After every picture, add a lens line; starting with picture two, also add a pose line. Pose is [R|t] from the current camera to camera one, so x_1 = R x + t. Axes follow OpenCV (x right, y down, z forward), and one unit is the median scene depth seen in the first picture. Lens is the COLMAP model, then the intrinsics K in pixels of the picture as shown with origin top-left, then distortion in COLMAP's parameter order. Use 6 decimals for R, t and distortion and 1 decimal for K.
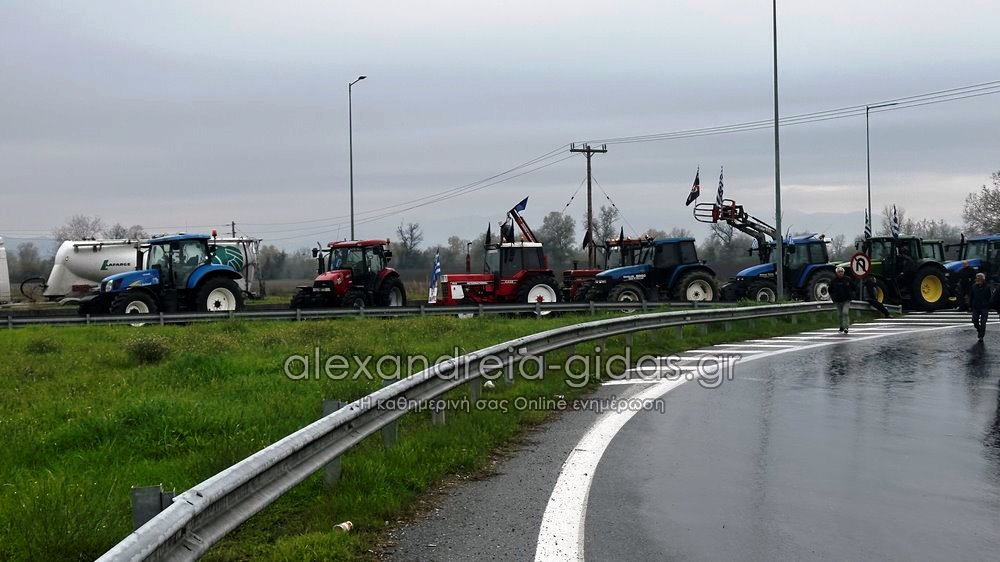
lens RADIAL K [[1366.4, 0, 504.7], [0, 1366.4, 267.8], [0, 0, 1]] dist [0.182171, -0.077716]
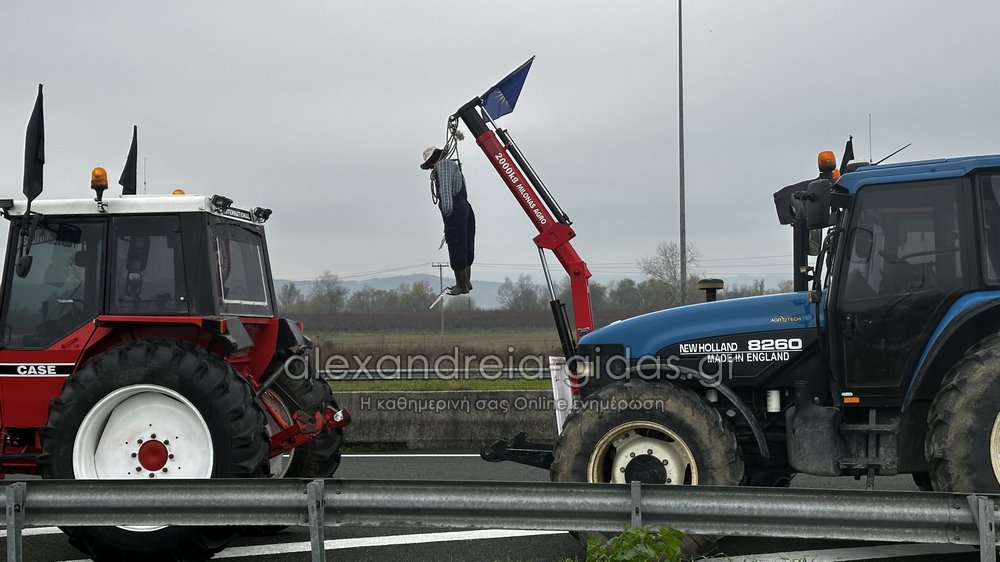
lens RADIAL K [[1366.4, 0, 504.7], [0, 1366.4, 267.8], [0, 0, 1]] dist [0.182171, -0.077716]
pose [[0.854475, -0.015335, -0.519266, 0.170067], [-0.000903, 0.999519, -0.031005, 0.000691], [0.519491, 0.026962, 0.854050, 0.784403]]
